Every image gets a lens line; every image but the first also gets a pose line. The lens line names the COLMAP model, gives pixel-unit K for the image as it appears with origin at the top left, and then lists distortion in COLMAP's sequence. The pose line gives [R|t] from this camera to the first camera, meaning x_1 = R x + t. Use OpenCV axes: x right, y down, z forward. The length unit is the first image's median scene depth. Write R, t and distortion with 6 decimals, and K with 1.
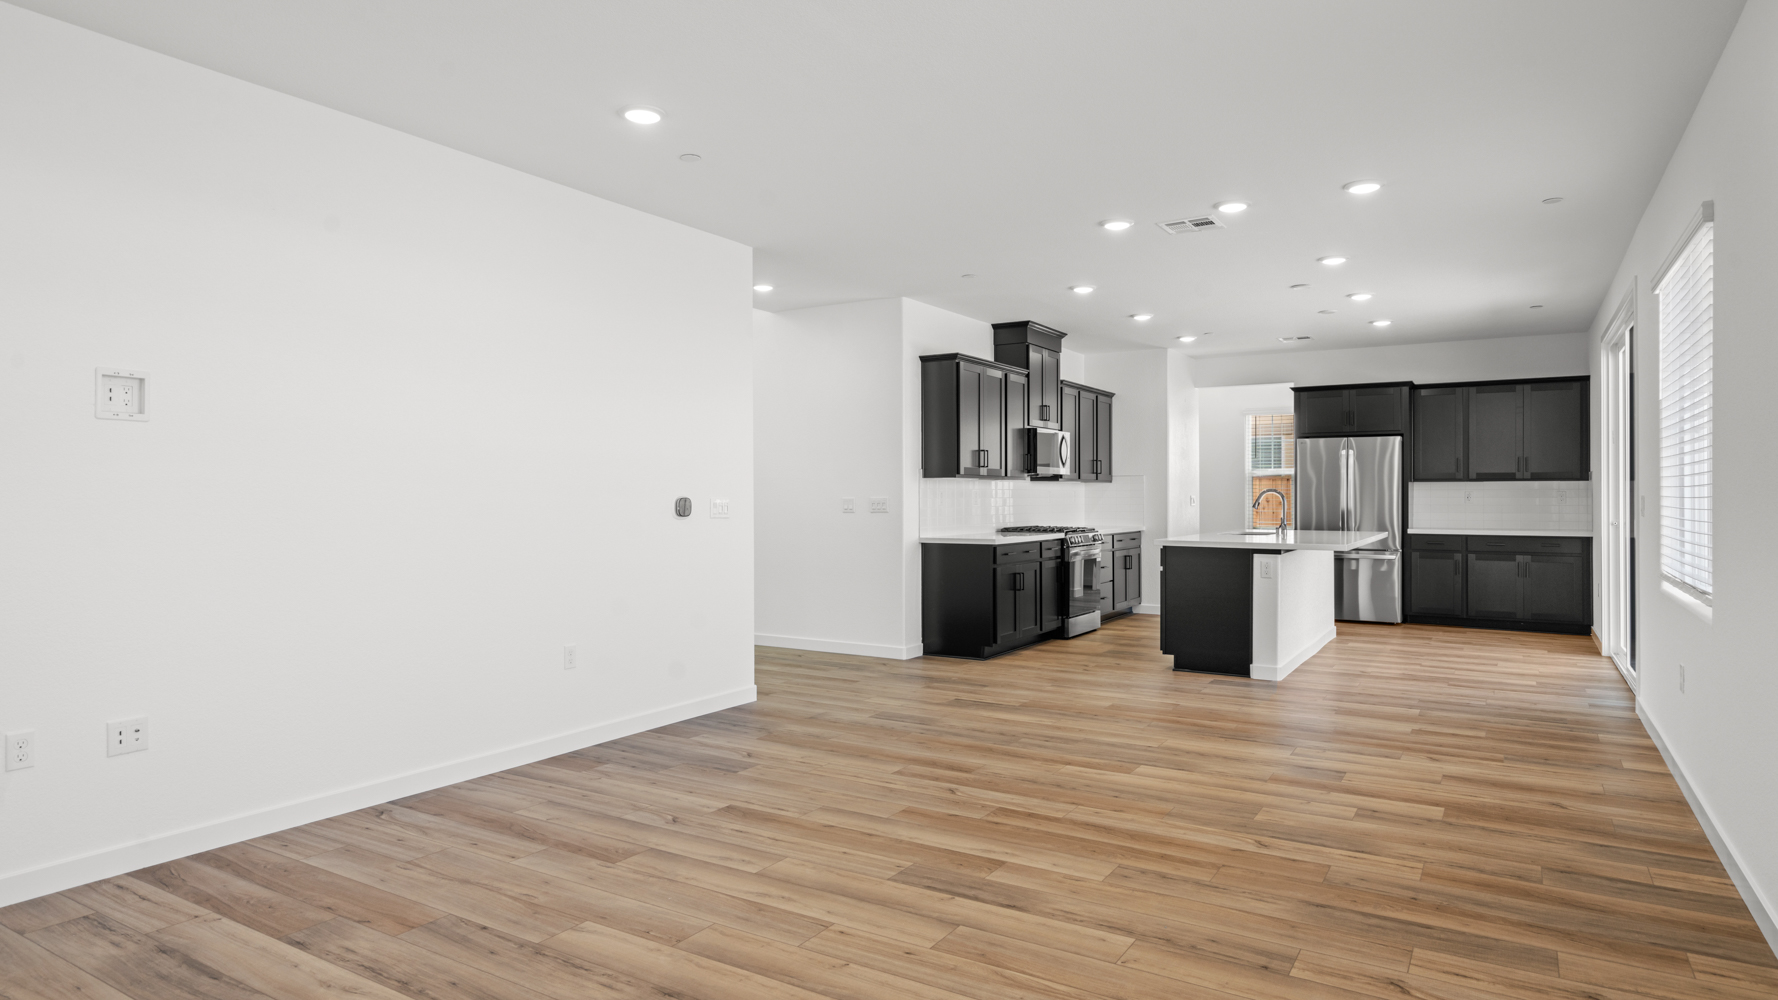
lens RADIAL K [[1003.3, 0, 889.7], [0, 1003.3, 501.3], [0, 0, 1]] dist [0.001126, 0.000801]
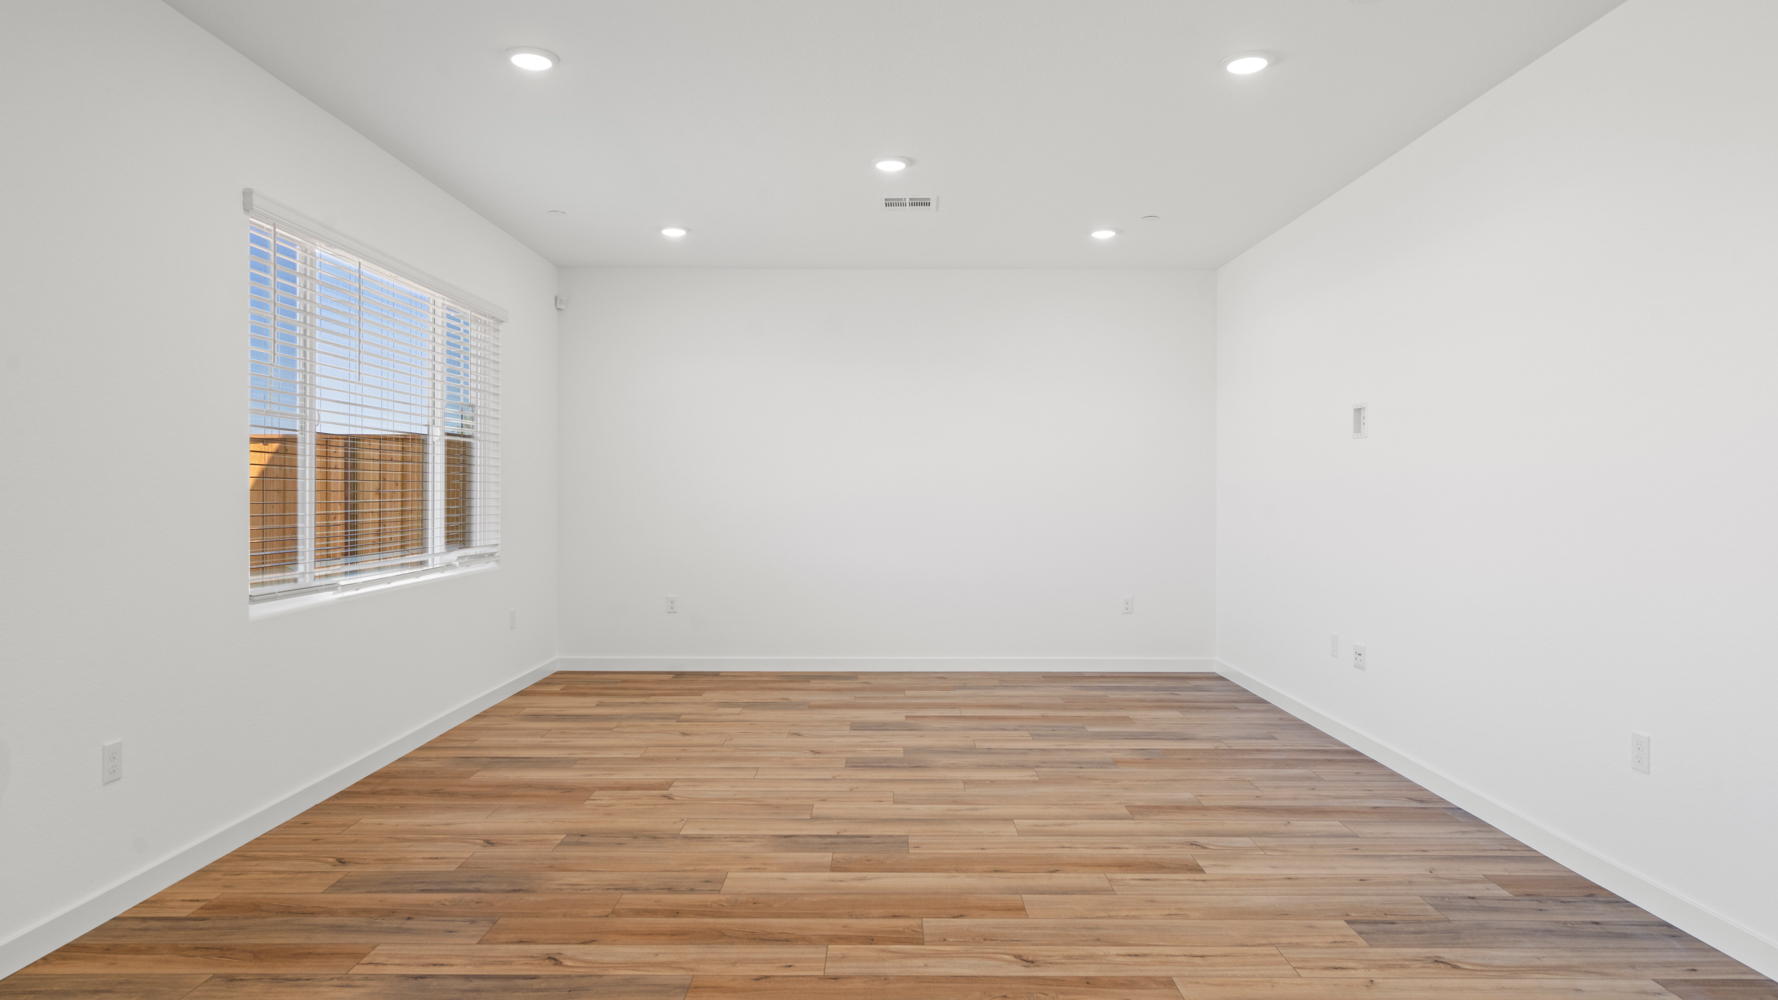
lens RADIAL K [[1051.7, 0, 885.8], [0, 1051.7, 493.4], [0, 0, 1]] dist [0.004686, 0.003134]
pose [[-0.850187, 0.001442, -0.526478, 0.491269], [-0.003646, 0.999956, 0.008626, -0.009058], [0.526468, 0.009253, -0.850145, 1.536292]]
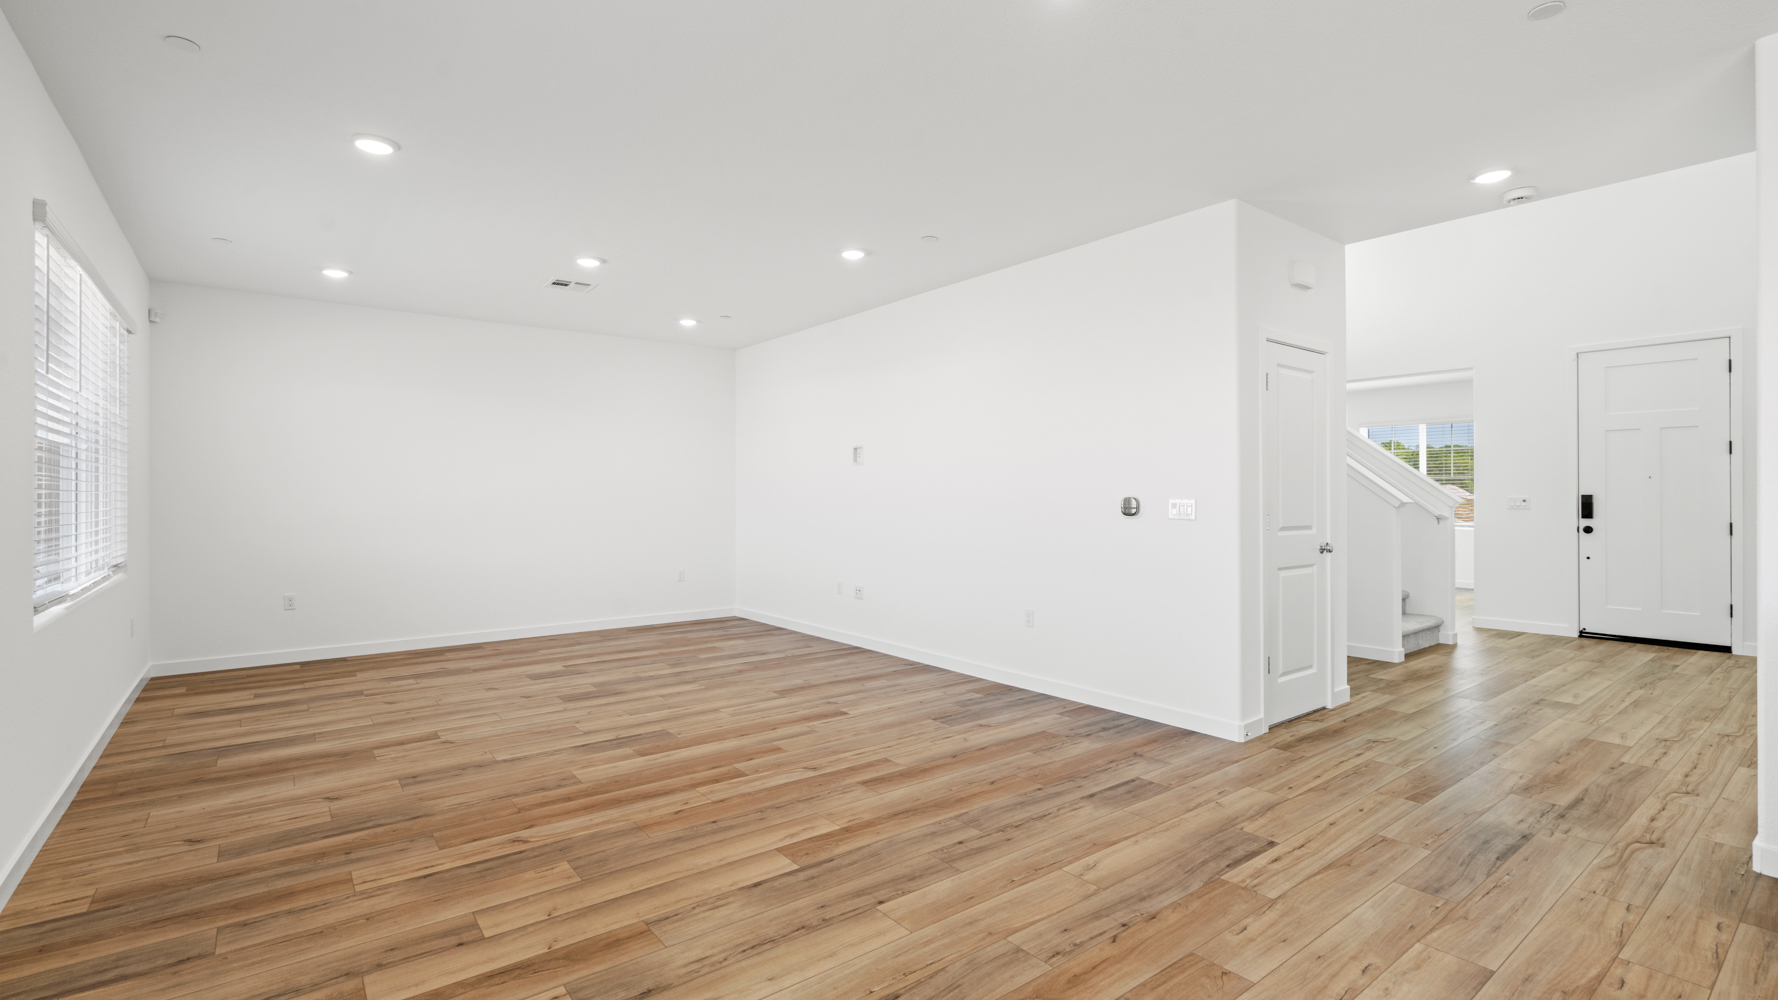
lens RADIAL K [[801.6, 0, 885.2], [0, 801.6, 495.7], [0, 0, 1]] dist [-0.003974, 0.001273]
pose [[-0.349353, 0.003108, -0.936986, 0.859320], [-0.000969, 0.999993, 0.003679, -0.009699], [0.936991, 0.002194, -0.349348, 1.399984]]
